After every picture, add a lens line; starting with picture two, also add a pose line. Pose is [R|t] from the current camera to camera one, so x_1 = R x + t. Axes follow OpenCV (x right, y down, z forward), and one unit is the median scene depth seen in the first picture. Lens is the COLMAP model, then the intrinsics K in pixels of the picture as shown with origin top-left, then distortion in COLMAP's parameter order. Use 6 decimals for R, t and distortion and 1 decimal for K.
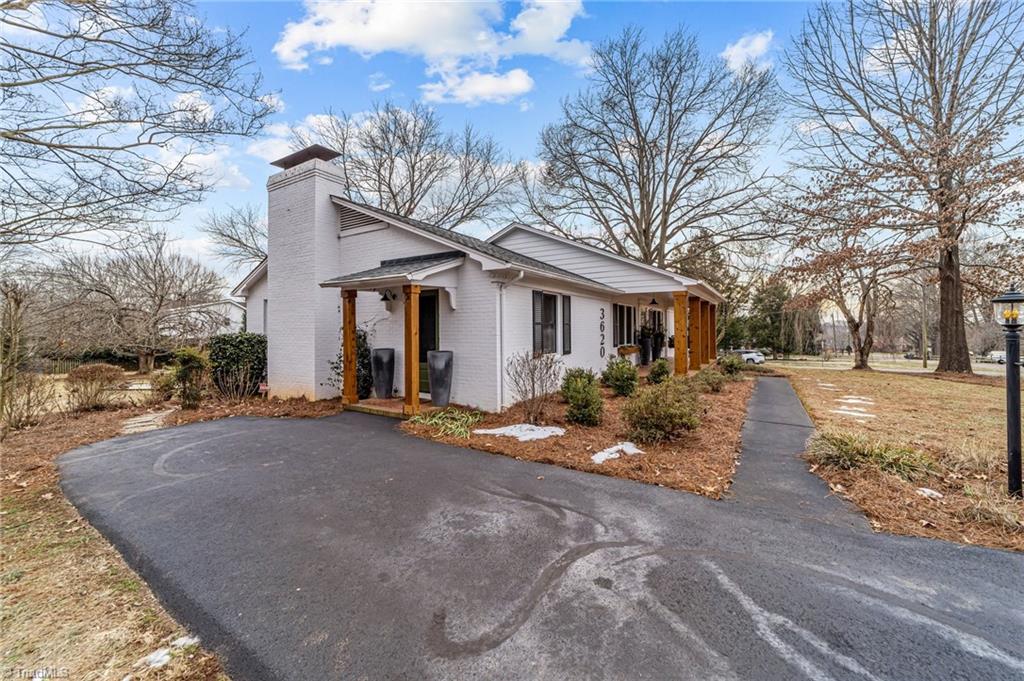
lens RADIAL K [[395.7, 0, 509.0], [0, 395.7, 323.2], [0, 0, 1]] dist [0.002850, 0.000313]
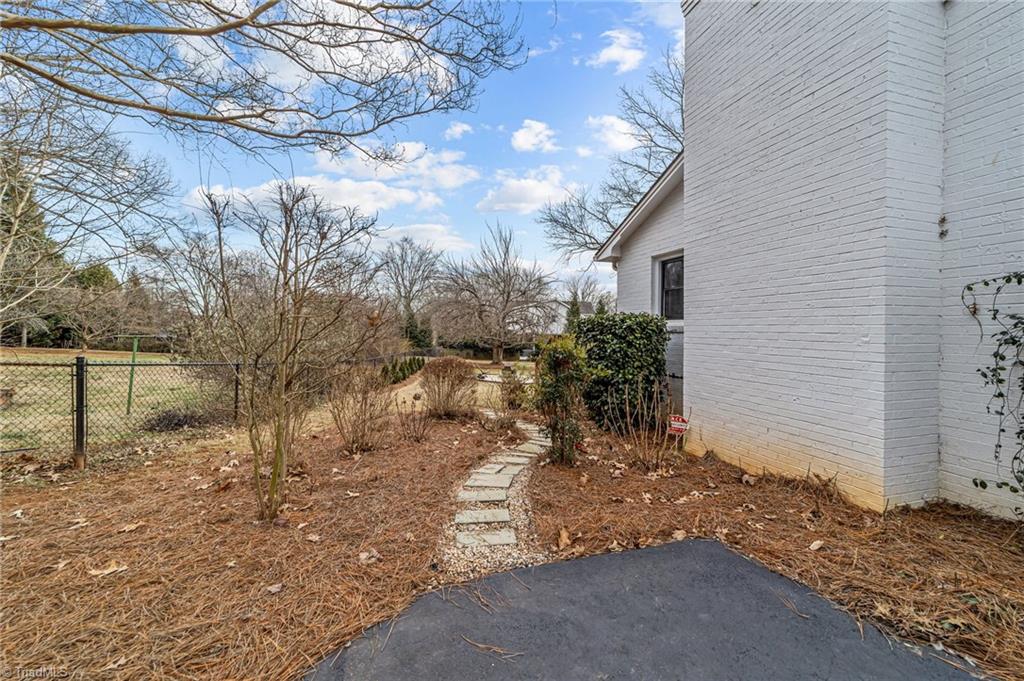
lens RADIAL K [[395.7, 0, 509.8], [0, 395.7, 332.5], [0, 0, 1]] dist [0.002850, 0.000313]
pose [[0.757823, 0.016893, -0.652241, -0.240192], [-0.002714, 0.999738, 0.022740, 0.021223], [0.652454, -0.015463, 0.757671, 0.263914]]
